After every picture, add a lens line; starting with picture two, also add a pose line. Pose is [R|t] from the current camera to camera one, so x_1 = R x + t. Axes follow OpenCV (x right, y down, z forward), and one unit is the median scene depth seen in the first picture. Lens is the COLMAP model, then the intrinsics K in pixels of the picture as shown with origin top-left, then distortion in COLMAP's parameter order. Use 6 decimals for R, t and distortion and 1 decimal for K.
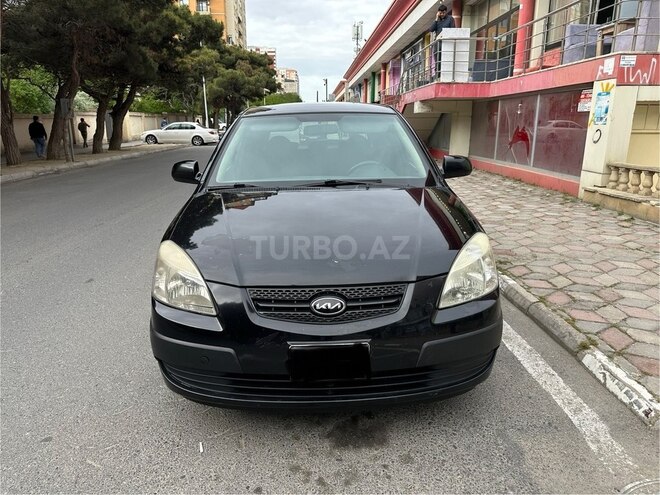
lens RADIAL K [[460.6, 0, 330.2], [0, 460.6, 247.3], [0, 0, 1]] dist [0.030158, -0.039591]
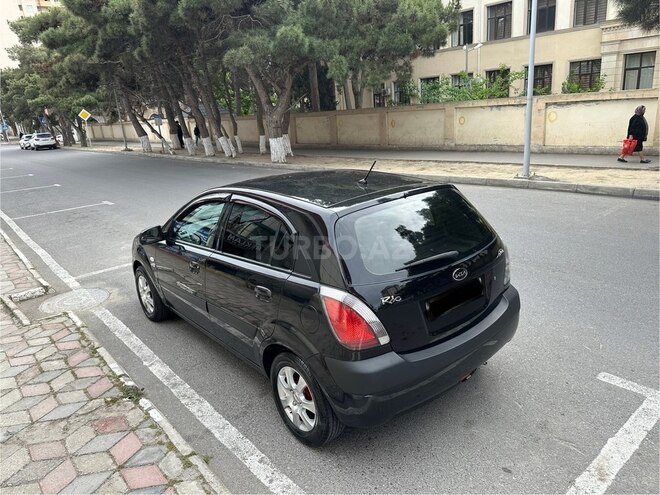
lens RADIAL K [[460.6, 0, 329.5], [0, 460.6, 248.3], [0, 0, 1]] dist [0.030158, -0.039591]
pose [[-0.779439, 0.242149, -0.577788, 0.254068], [-0.083606, 0.873824, 0.479001, -0.319919], [0.620875, 0.421658, -0.660847, 0.865299]]
